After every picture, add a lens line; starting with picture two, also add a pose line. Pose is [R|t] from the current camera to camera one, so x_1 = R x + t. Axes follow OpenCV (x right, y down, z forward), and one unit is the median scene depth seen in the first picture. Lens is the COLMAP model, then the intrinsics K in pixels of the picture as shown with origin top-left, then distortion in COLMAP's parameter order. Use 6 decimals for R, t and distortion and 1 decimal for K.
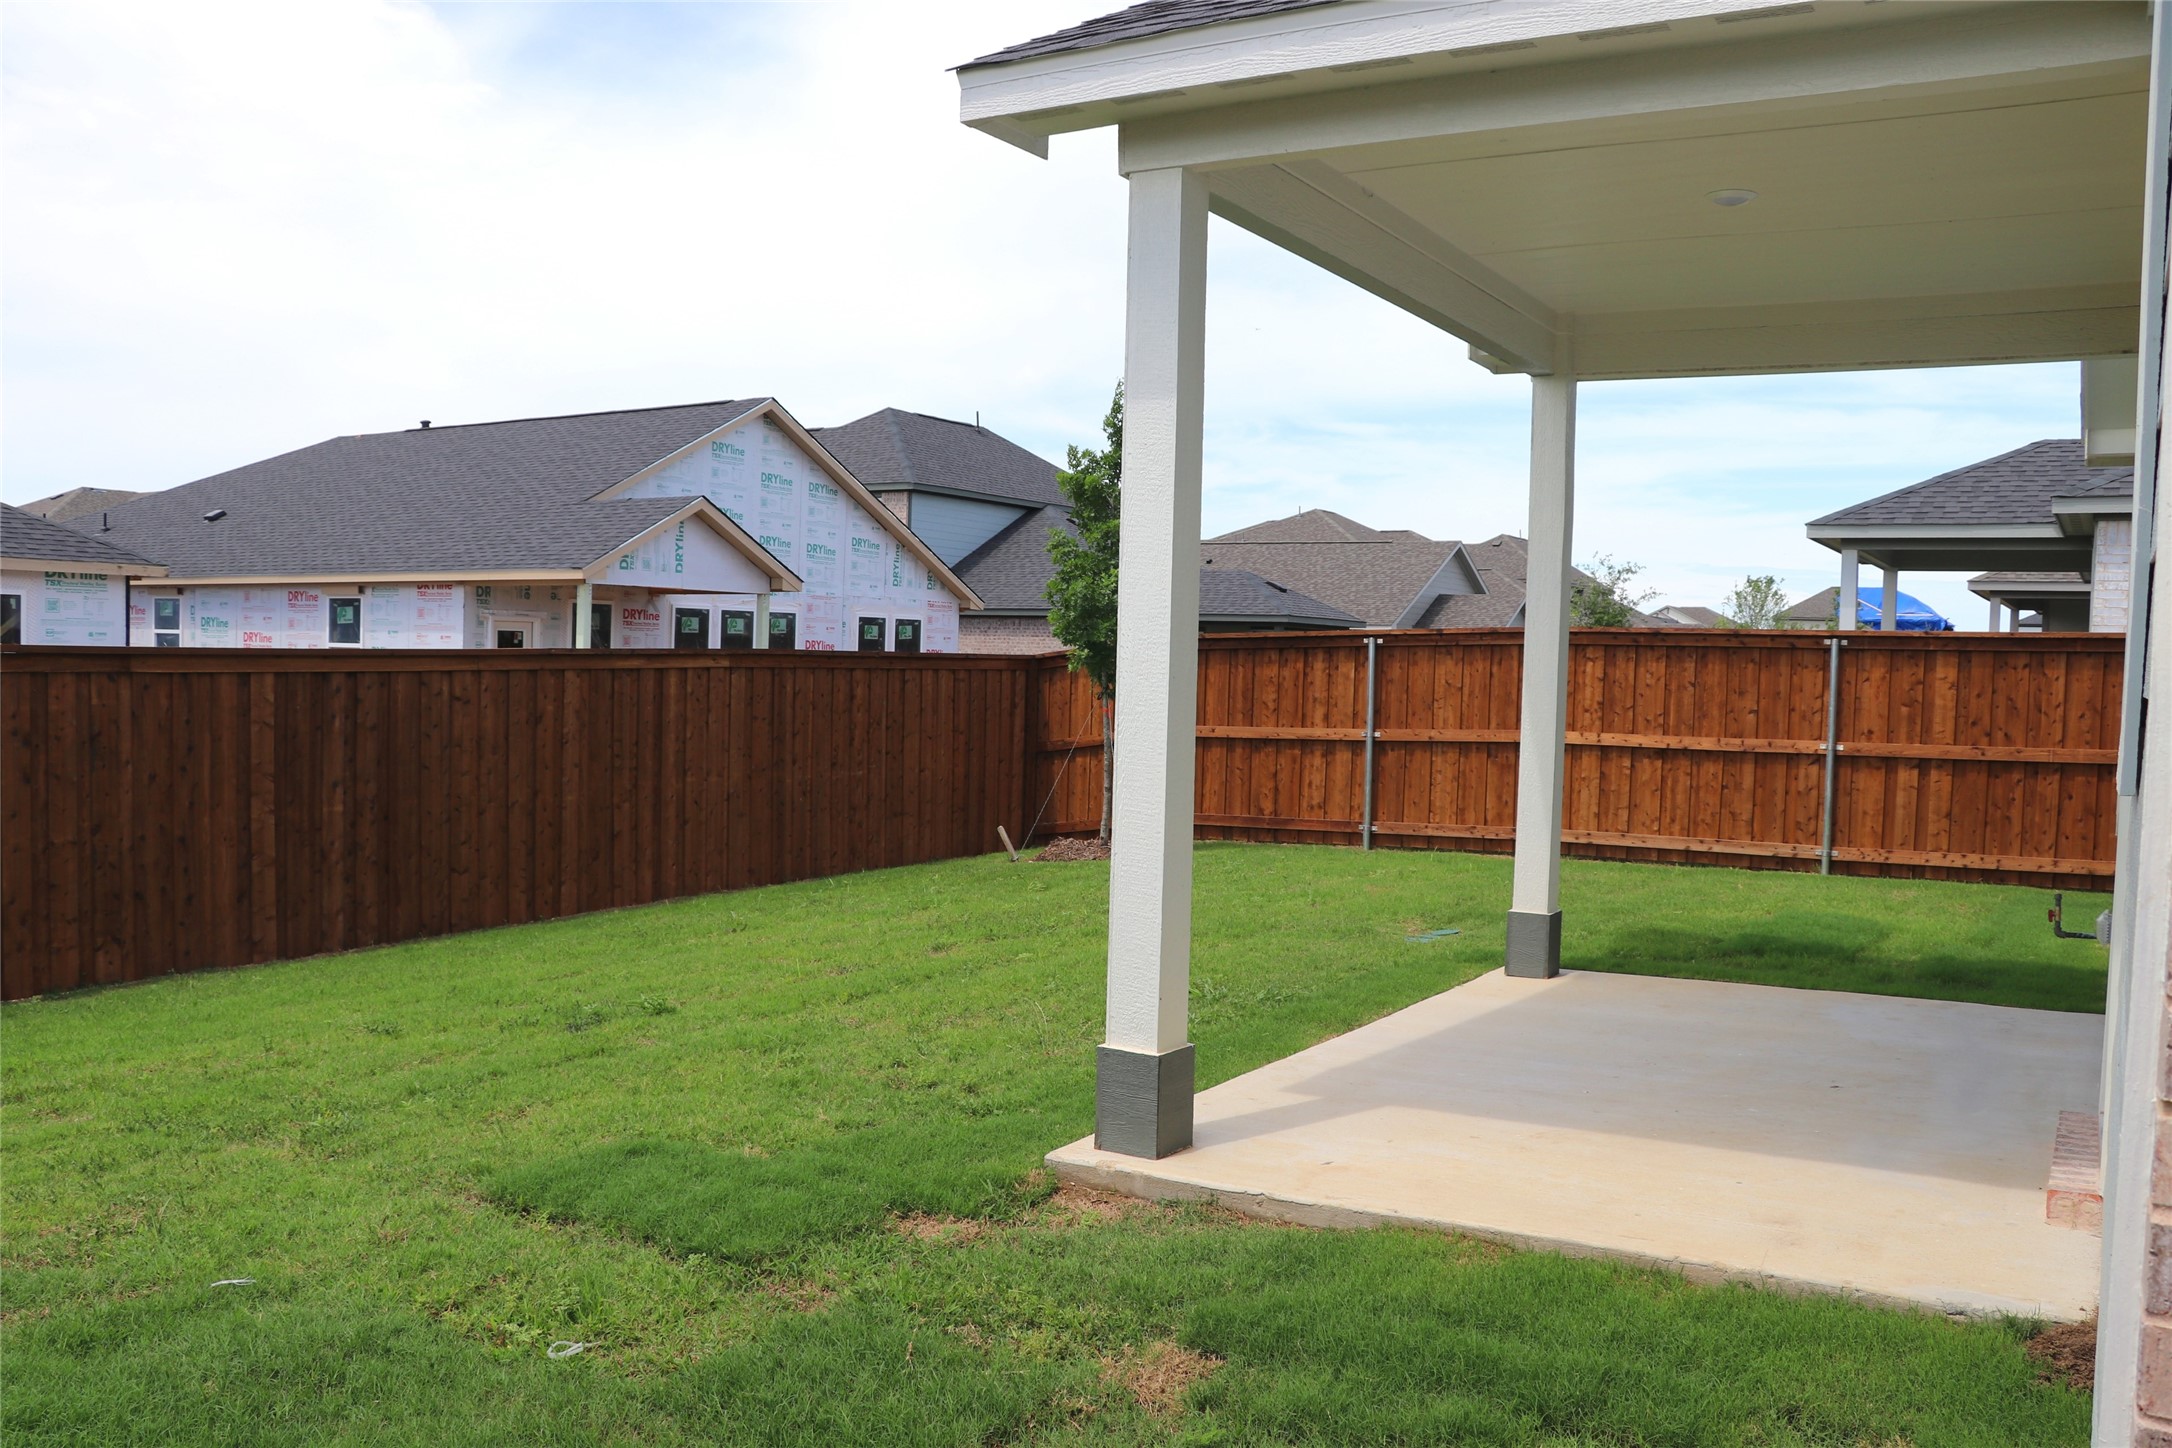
lens RADIAL K [[1766.9, 0, 1053.6], [0, 1766.9, 738.3], [0, 0, 1]] dist [-0.160356, 0.117948]
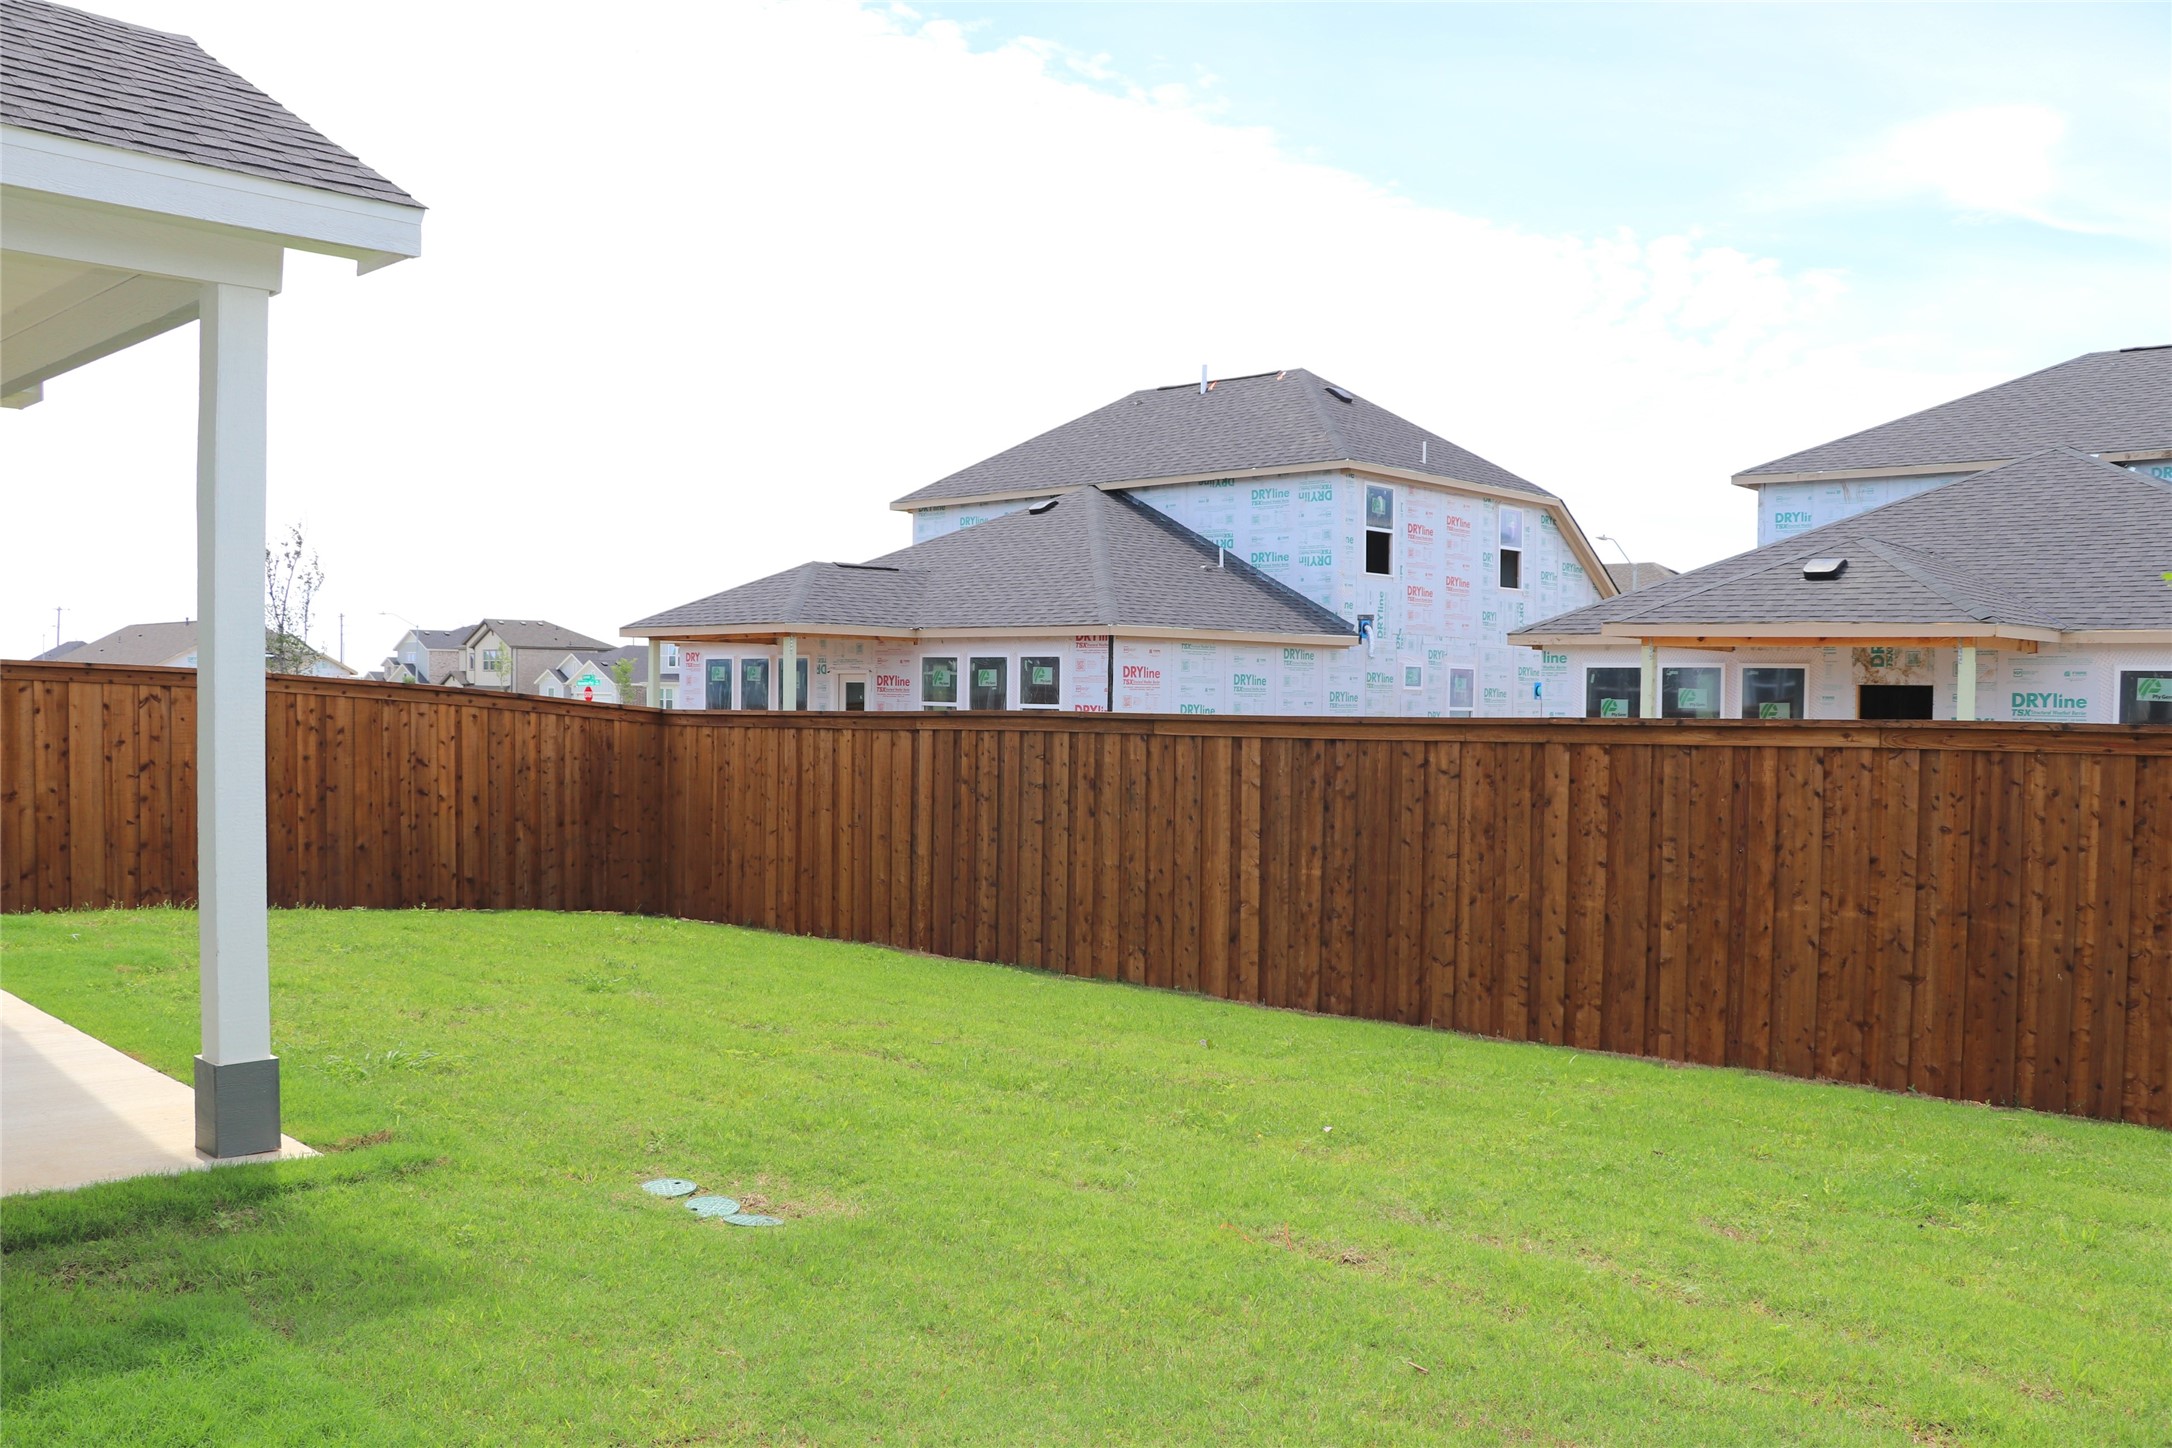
lens RADIAL K [[1766.9, 0, 1053.6], [0, 1766.9, 738.3], [0, 0, 1]] dist [-0.160356, 0.117948]
pose [[-0.180746, 0.002311, -0.983527, 0.640514], [-0.060596, 0.998071, 0.013481, -0.043431], [0.981661, 0.062034, -0.180257, 1.034561]]
